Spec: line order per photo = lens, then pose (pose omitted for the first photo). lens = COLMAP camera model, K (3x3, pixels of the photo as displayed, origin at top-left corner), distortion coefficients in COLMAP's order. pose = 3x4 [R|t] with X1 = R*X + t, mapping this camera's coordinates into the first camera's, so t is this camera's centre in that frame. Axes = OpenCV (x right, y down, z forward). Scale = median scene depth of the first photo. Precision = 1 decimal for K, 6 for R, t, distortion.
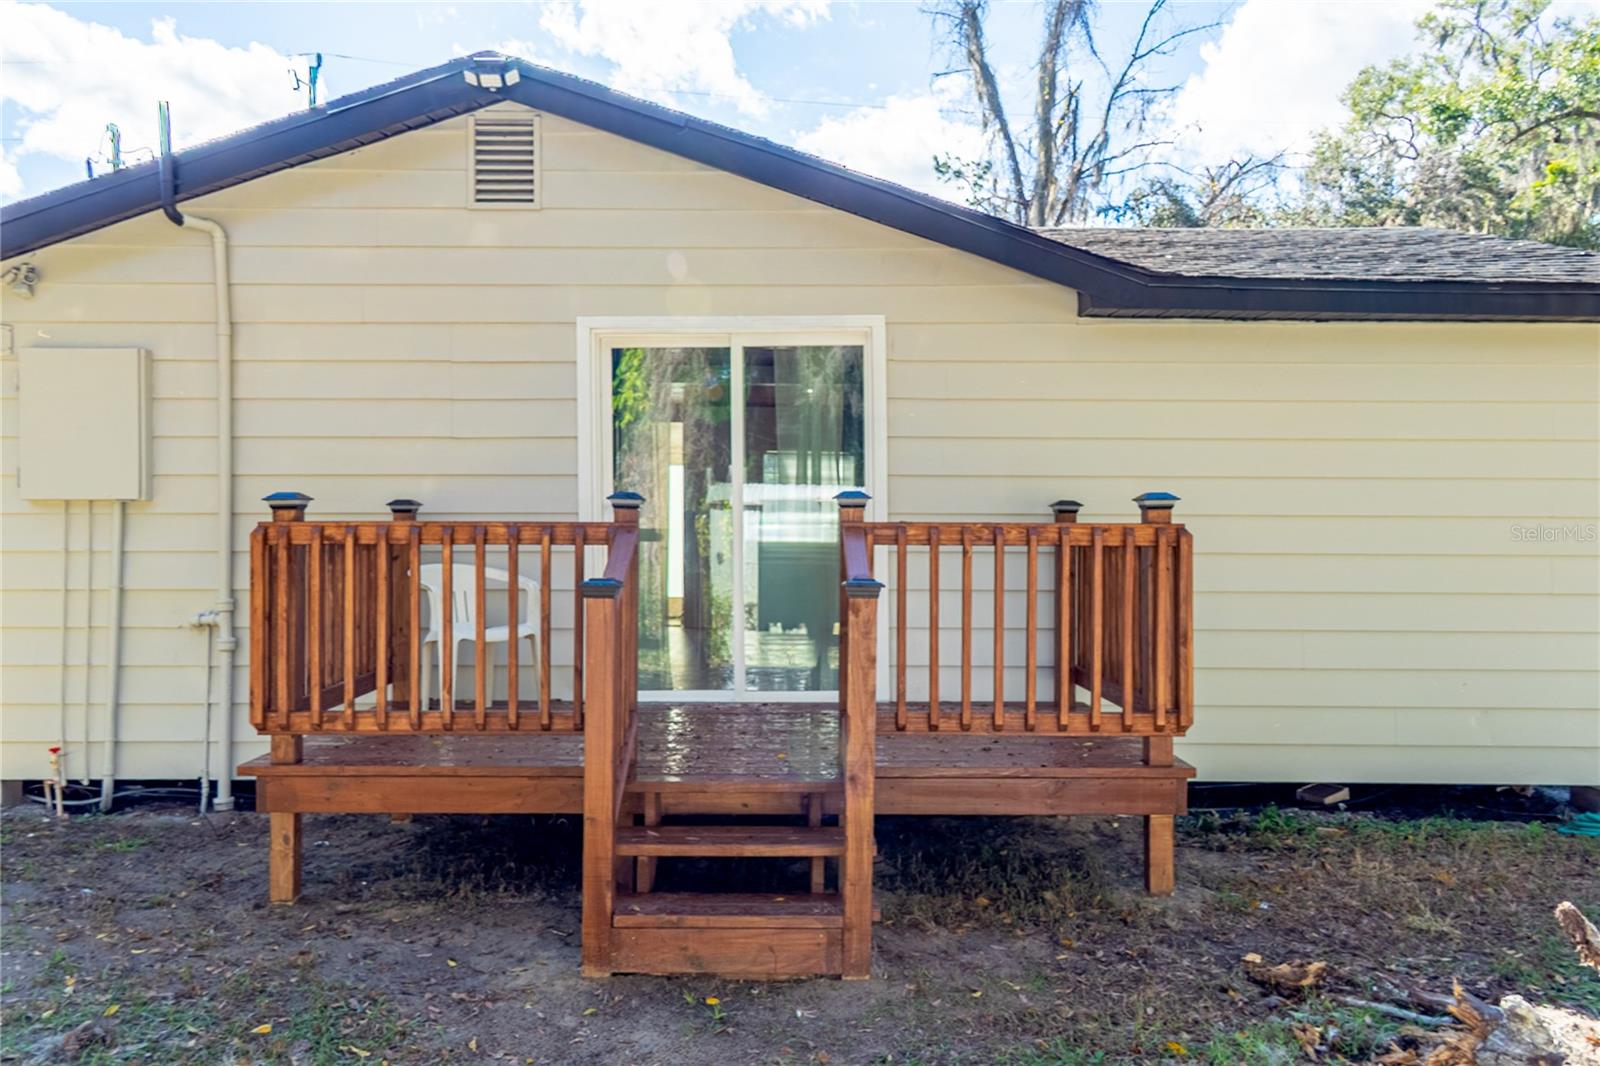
lens RADIAL K [[1243.0, 0, 800.0], [0, 1243.0, 533.0], [0, 0, 1]] dist [-0.002789, 0.044400]
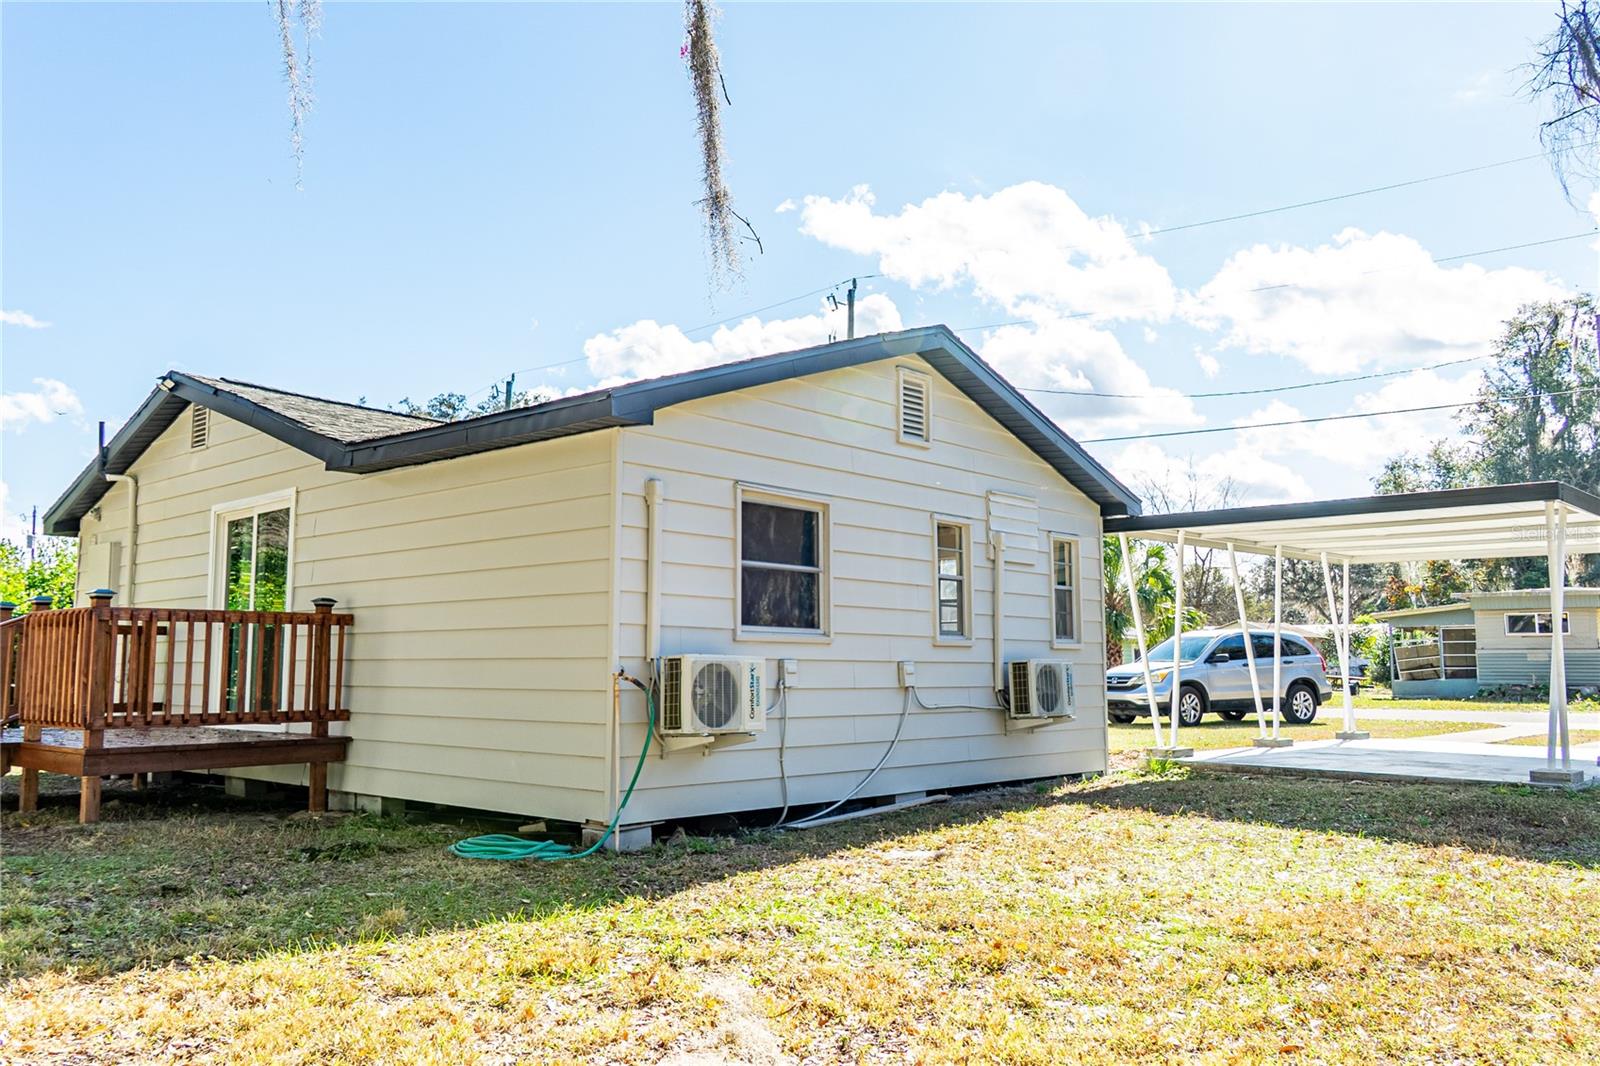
lens RADIAL K [[1243.0, 0, 800.0], [0, 1243.0, 533.0], [0, 0, 1]] dist [-0.002789, 0.044400]
pose [[0.751231, -0.063753, -0.656953, 1.613352], [-0.016362, 0.993220, -0.115096, 0.059758], [0.659836, 0.097213, 0.745095, 0.223854]]
